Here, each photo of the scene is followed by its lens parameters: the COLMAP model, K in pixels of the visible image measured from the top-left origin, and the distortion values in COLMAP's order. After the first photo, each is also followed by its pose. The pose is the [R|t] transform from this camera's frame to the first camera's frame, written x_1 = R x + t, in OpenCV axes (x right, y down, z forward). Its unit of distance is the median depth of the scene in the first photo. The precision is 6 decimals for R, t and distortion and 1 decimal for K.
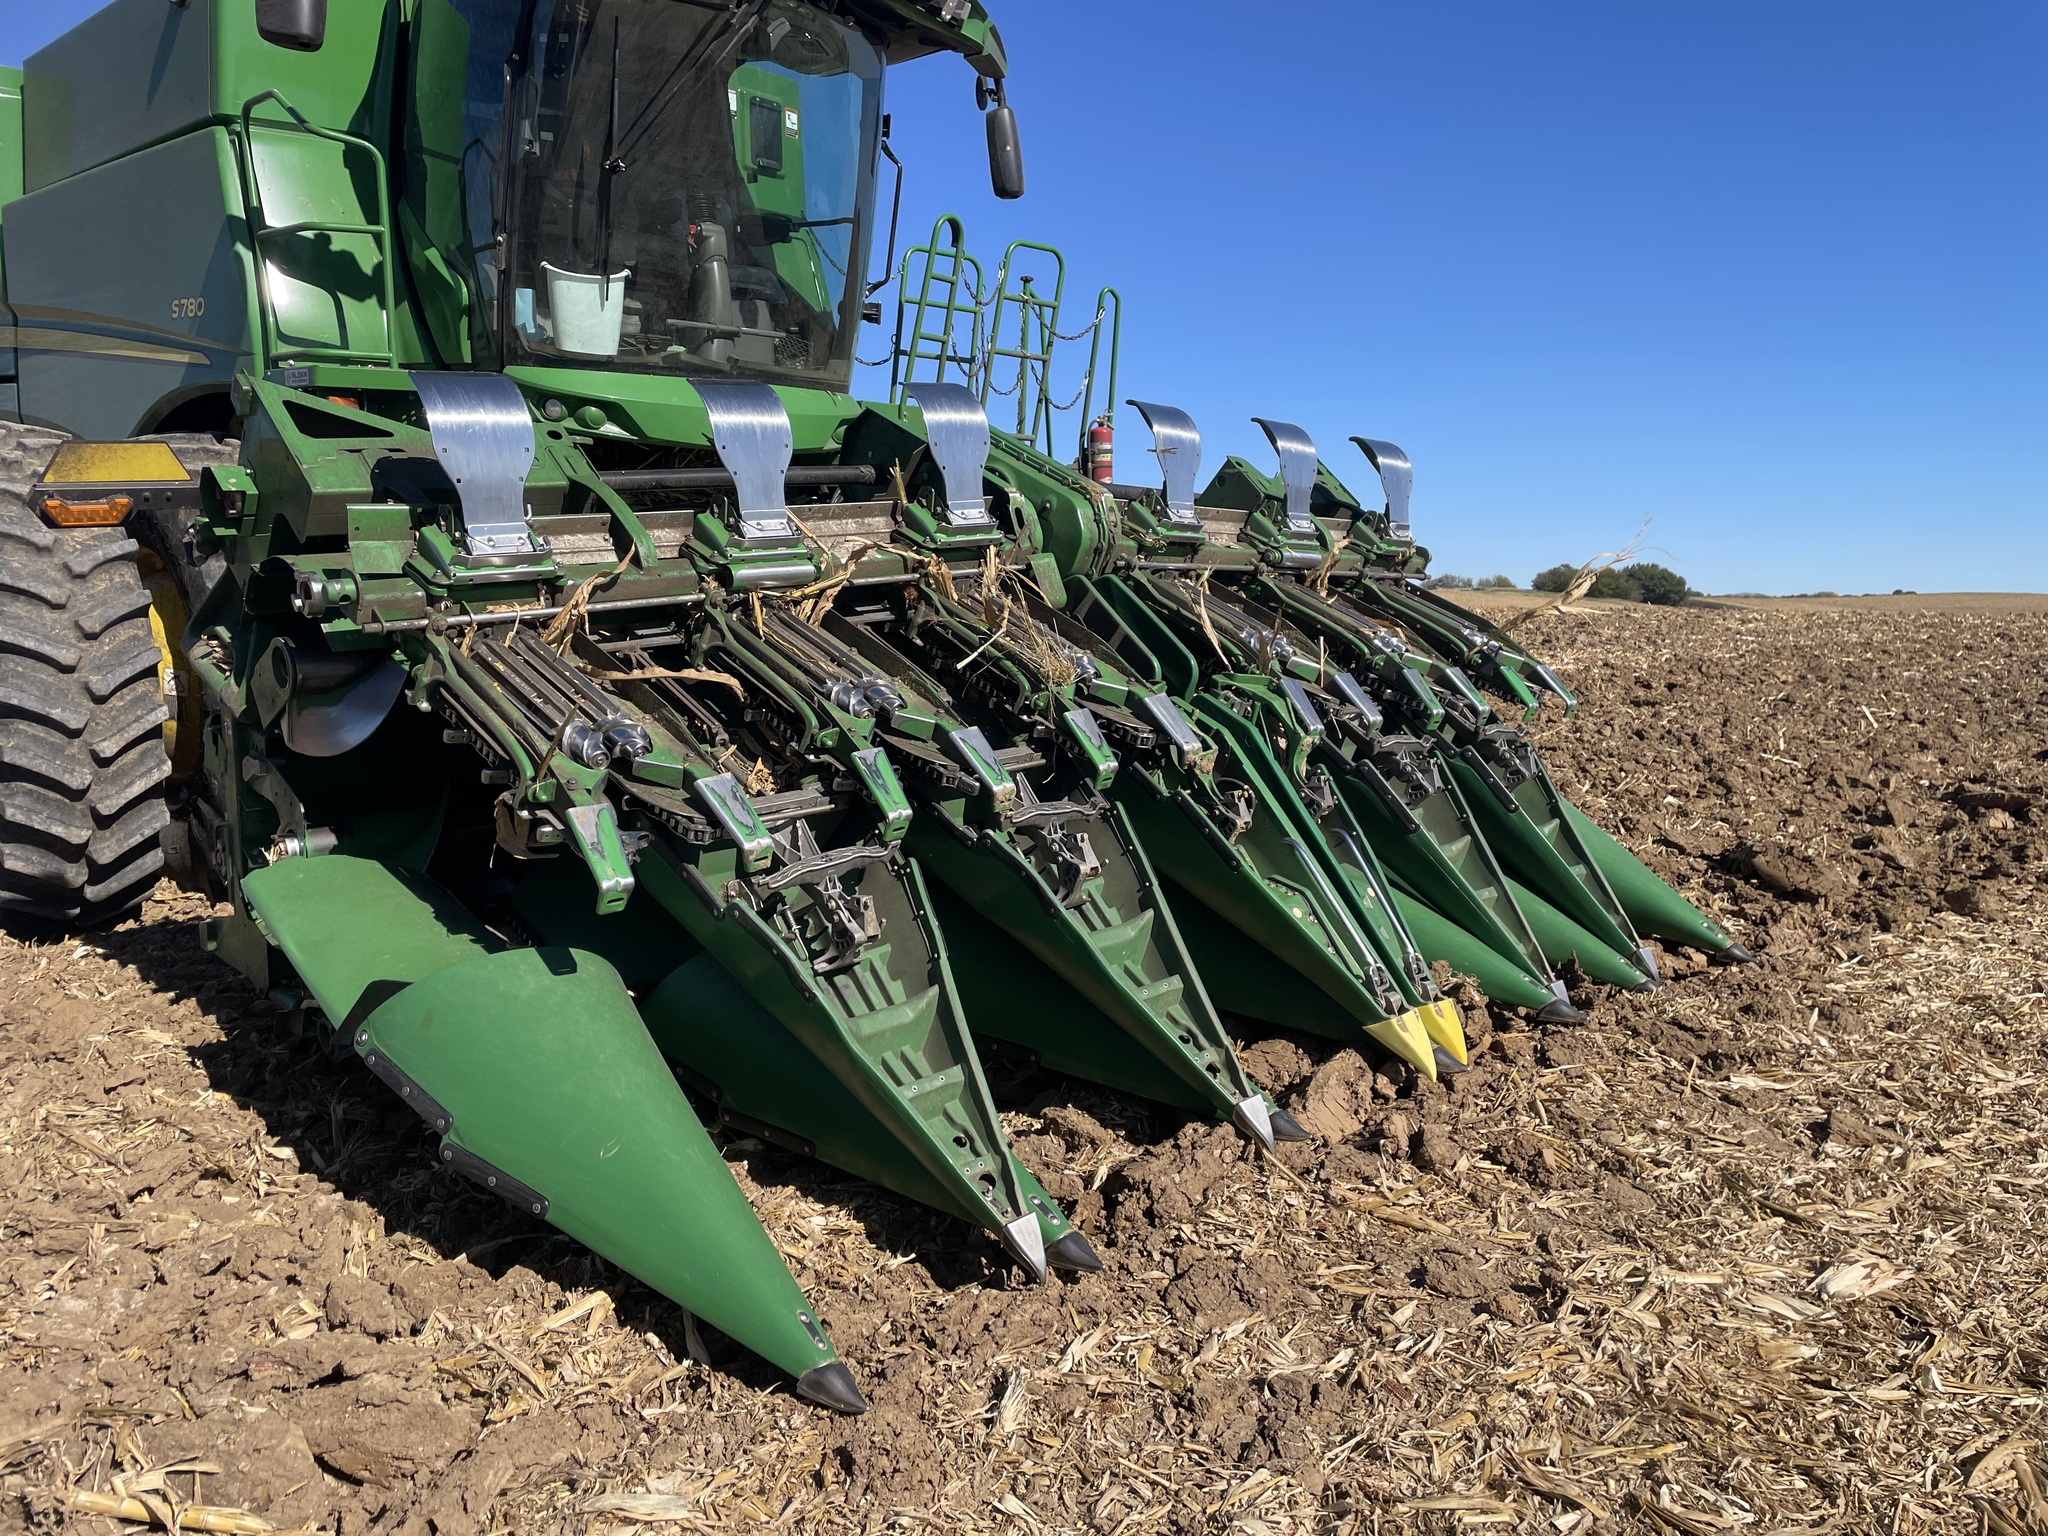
lens RADIAL K [[1550.4, 0, 1028.2], [0, 1550.4, 769.1], [0, 0, 1]] dist [0.083180, -0.104557]
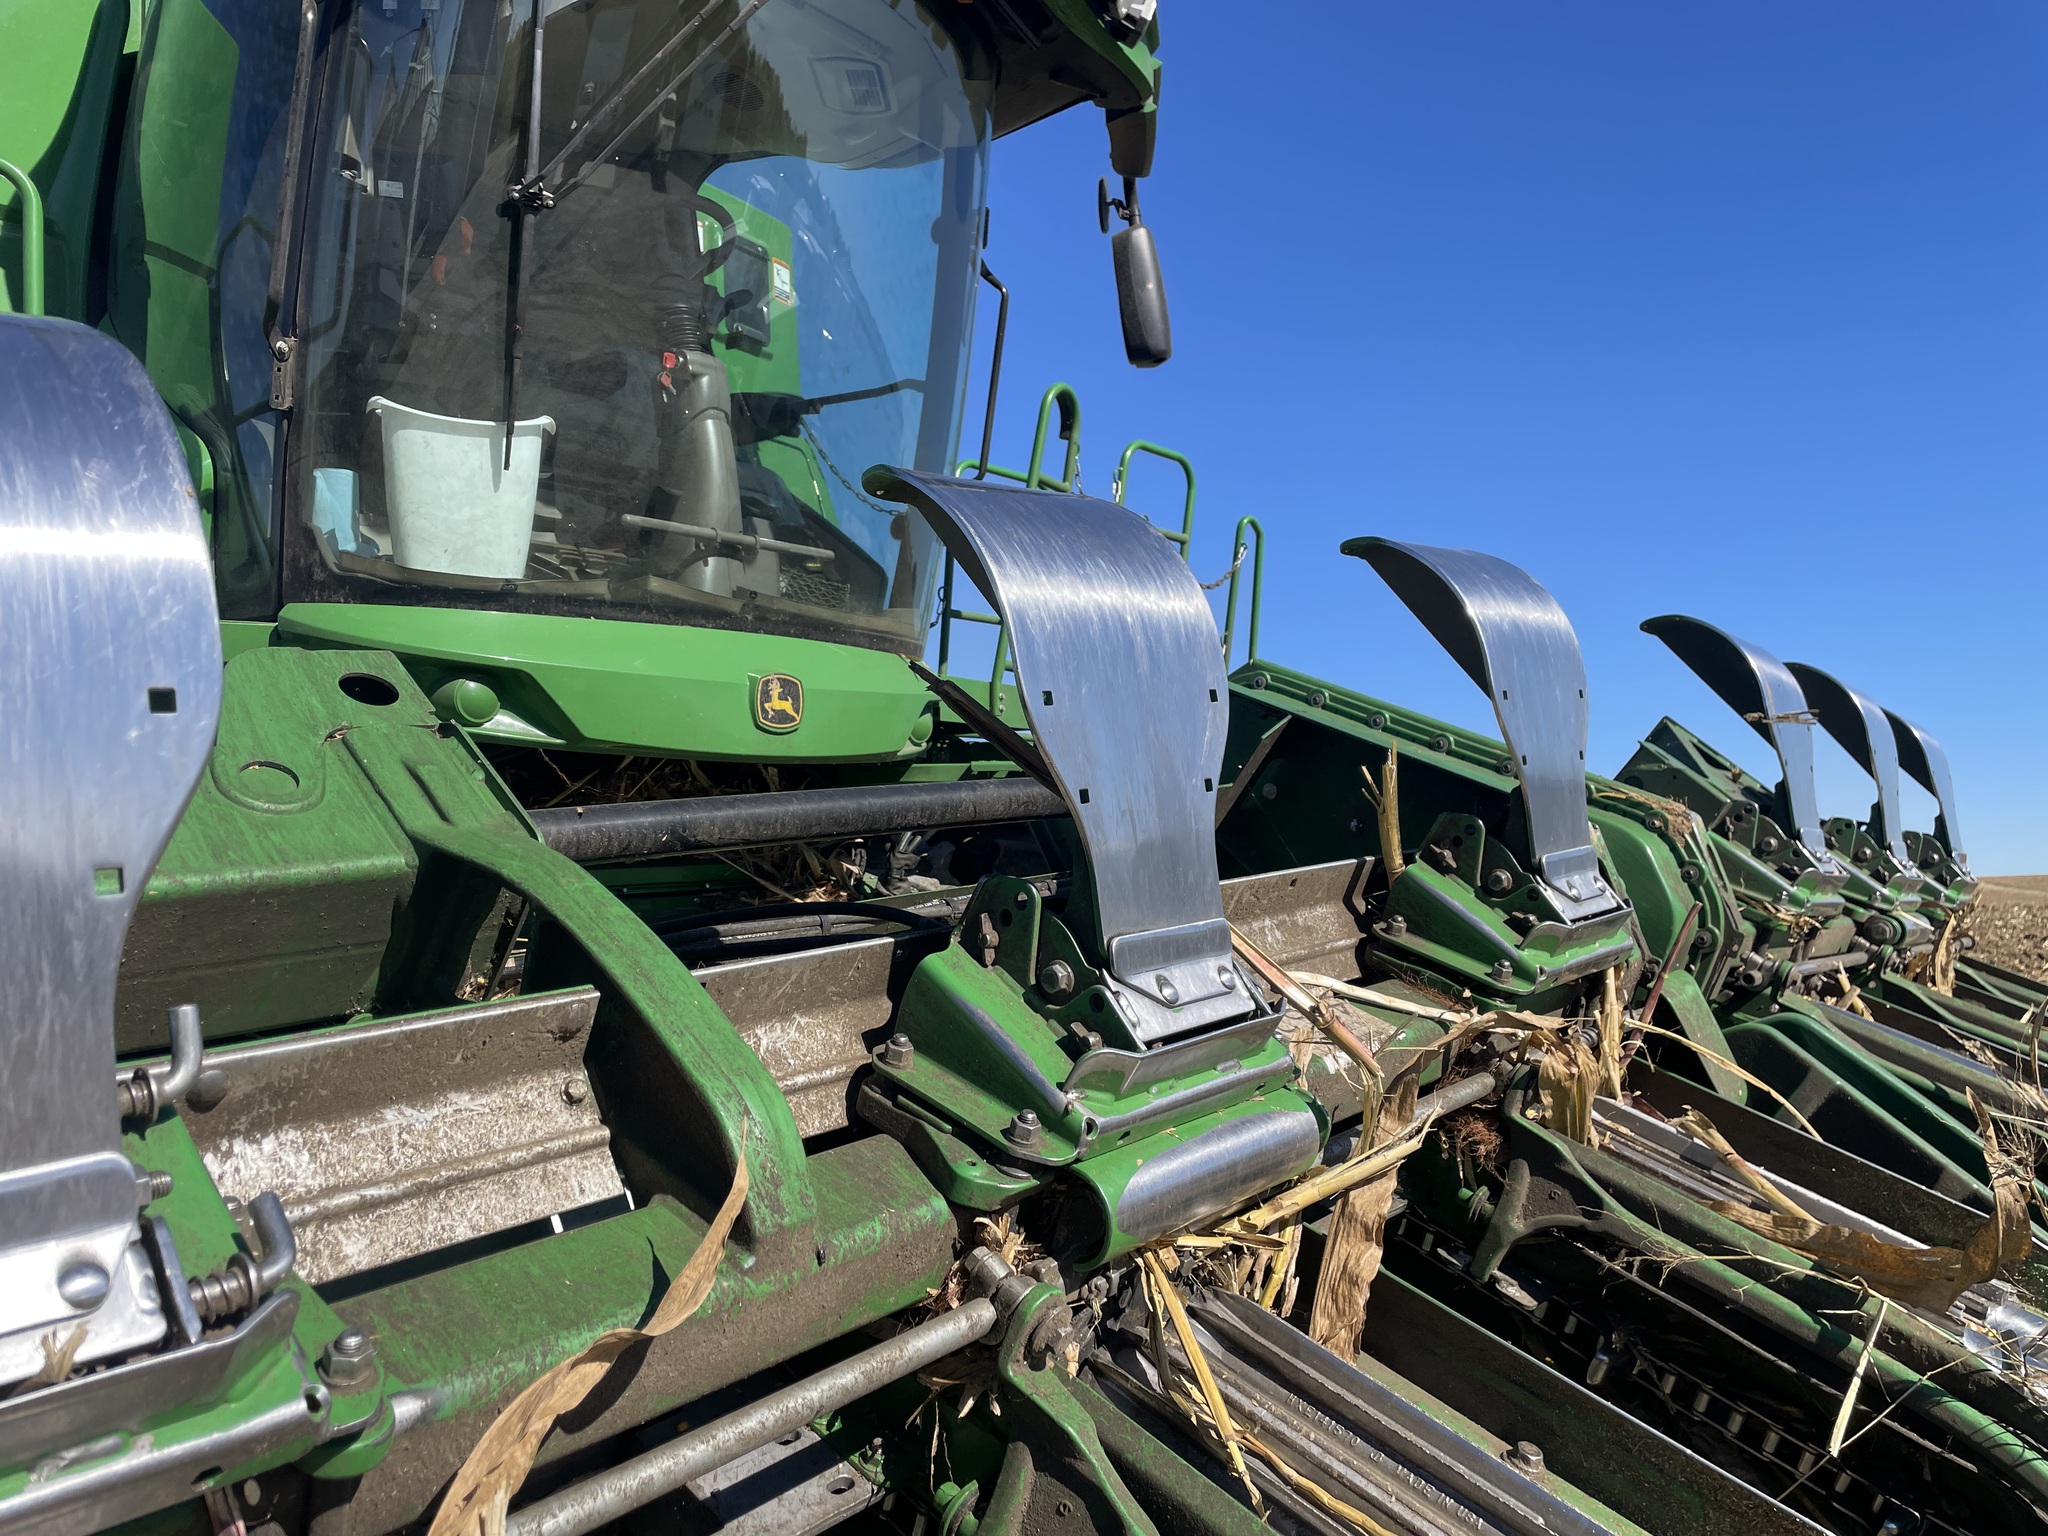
lens RADIAL K [[1550.4, 0, 1023.6], [0, 1550.4, 762.1], [0, 0, 1]] dist [0.083180, -0.104557]
pose [[0.995293, -0.032782, 0.091197, -0.194598], [0.050984, 0.977417, -0.205075, -0.125964], [-0.082415, 0.208759, 0.974488, 0.660839]]
